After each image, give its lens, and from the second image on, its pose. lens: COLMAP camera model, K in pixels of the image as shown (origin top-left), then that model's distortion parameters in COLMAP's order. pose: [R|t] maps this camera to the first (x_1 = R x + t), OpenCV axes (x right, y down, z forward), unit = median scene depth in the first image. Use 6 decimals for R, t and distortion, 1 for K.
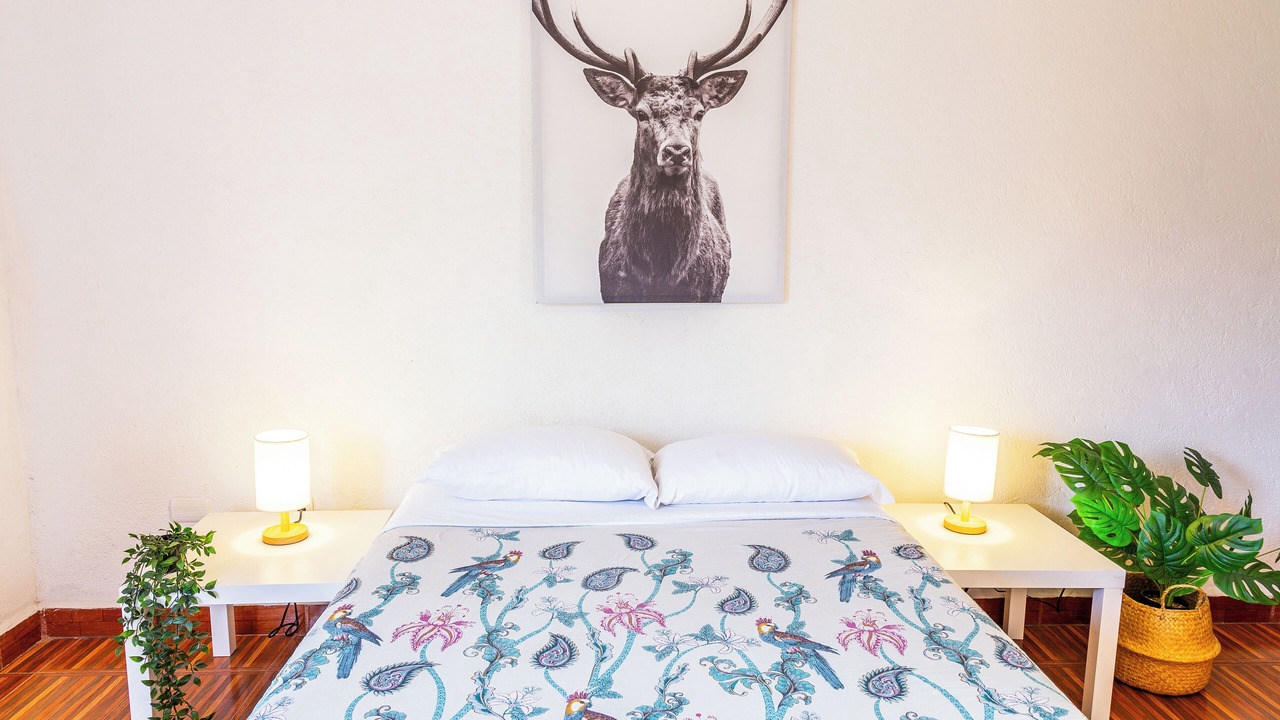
lens RADIAL K [[846.2, 0, 637.0], [0, 846.2, 376.5], [0, 0, 1]] dist [0.005496, -0.002213]
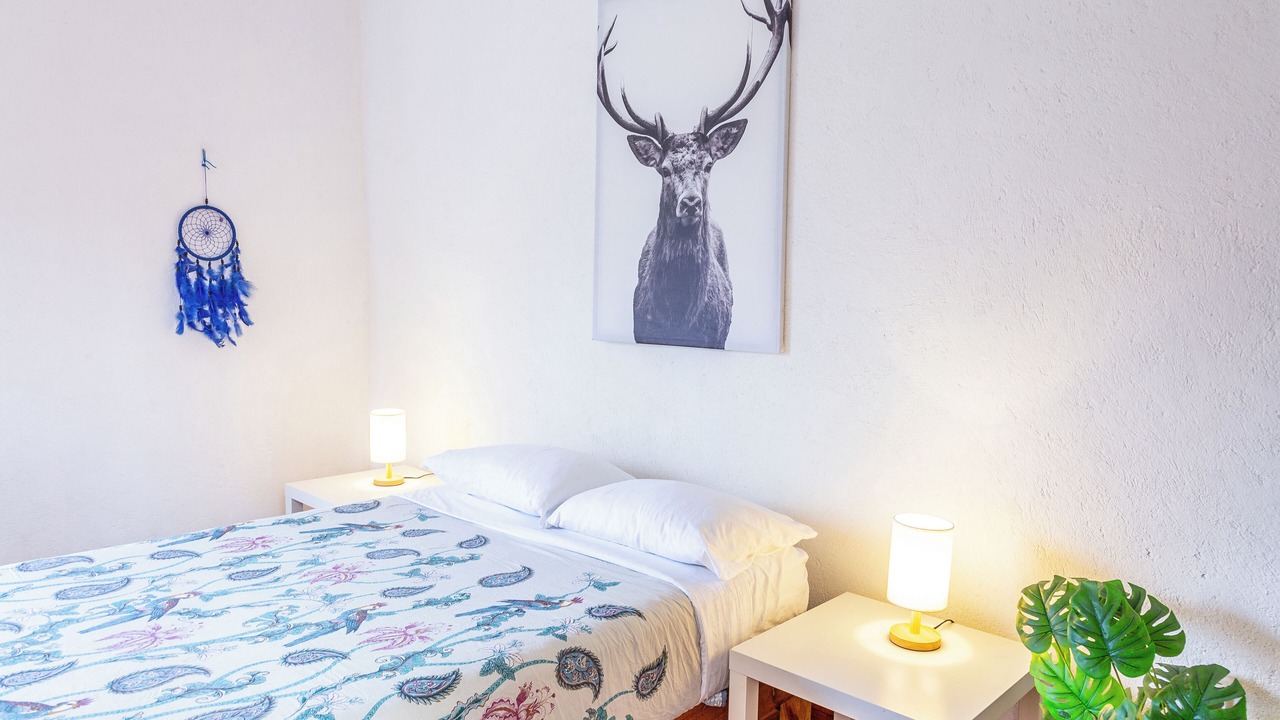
lens RADIAL K [[870.6, 0, 667.0], [0, 870.6, 341.1], [0, 0, 1]] dist [0.156190, -0.364778]
pose [[0.713567, 0.053896, -0.698511, 0.796171], [-0.134966, 0.988935, -0.061571, -0.026530], [0.687463, 0.138210, 0.712946, 0.234175]]
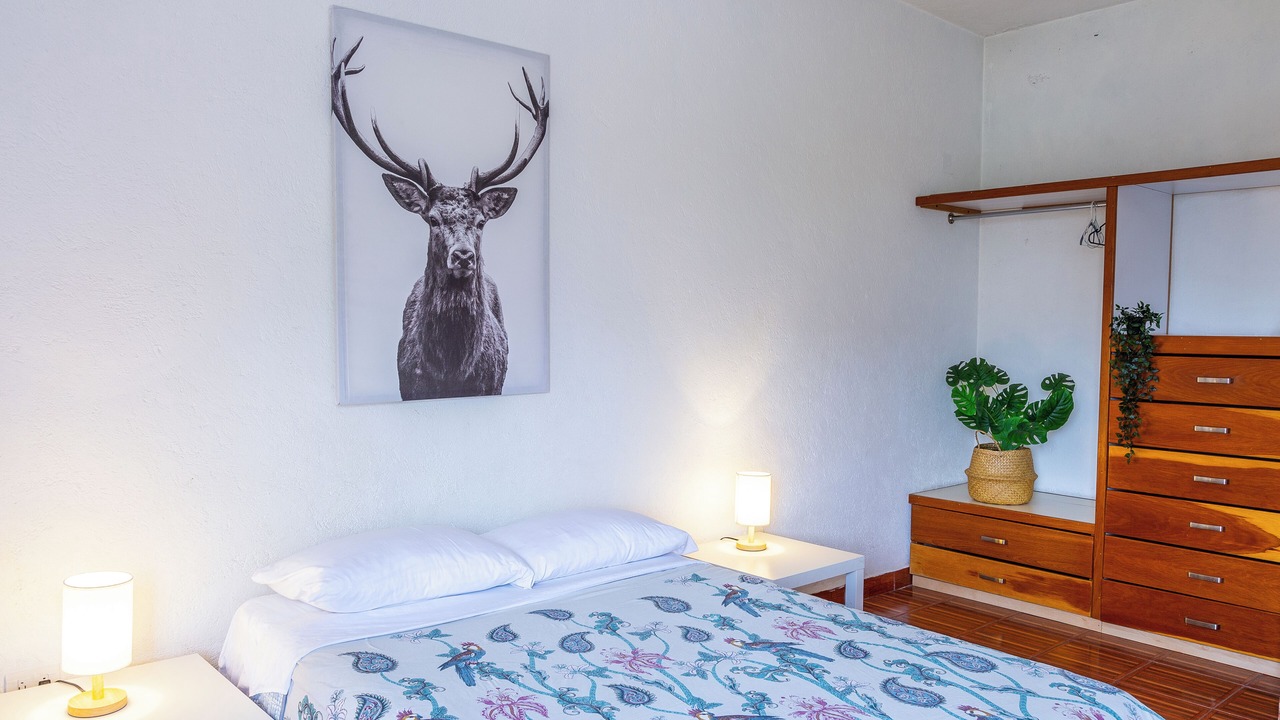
lens RADIAL K [[943.6, 0, 626.7], [0, 943.6, 348.2], [0, 0, 1]] dist [0.066901, -0.236460]
pose [[0.800184, -0.018260, 0.599477, -0.508967], [0.104385, 0.988521, -0.109223, 0.000988], [-0.590601, 0.149975, 0.792905, -0.050358]]
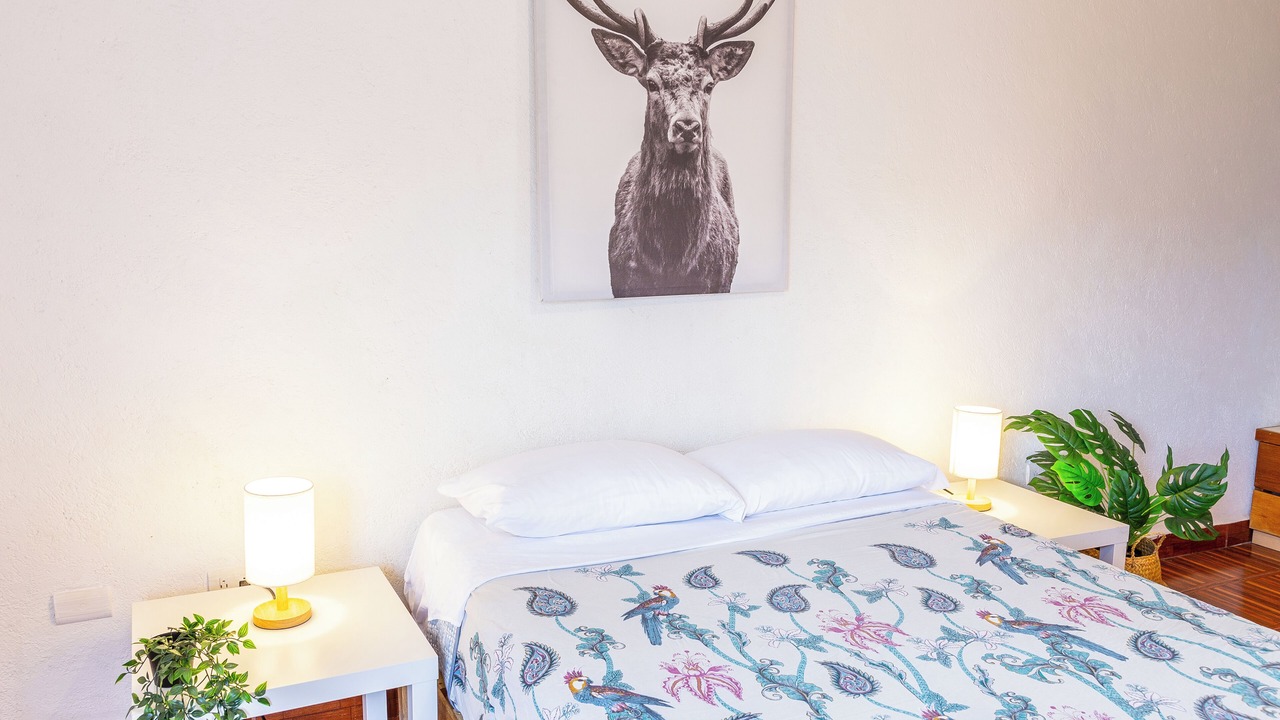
lens RADIAL K [[966.5, 0, 639.5], [0, 966.5, 382.6], [0, 0, 1]] dist [-0.012139, -0.004109]
pose [[0.930405, -0.068164, 0.360140, -0.391586], [0.065416, 0.997661, 0.019827, -0.018039], [-0.360649, 0.005112, 0.932688, 0.061573]]
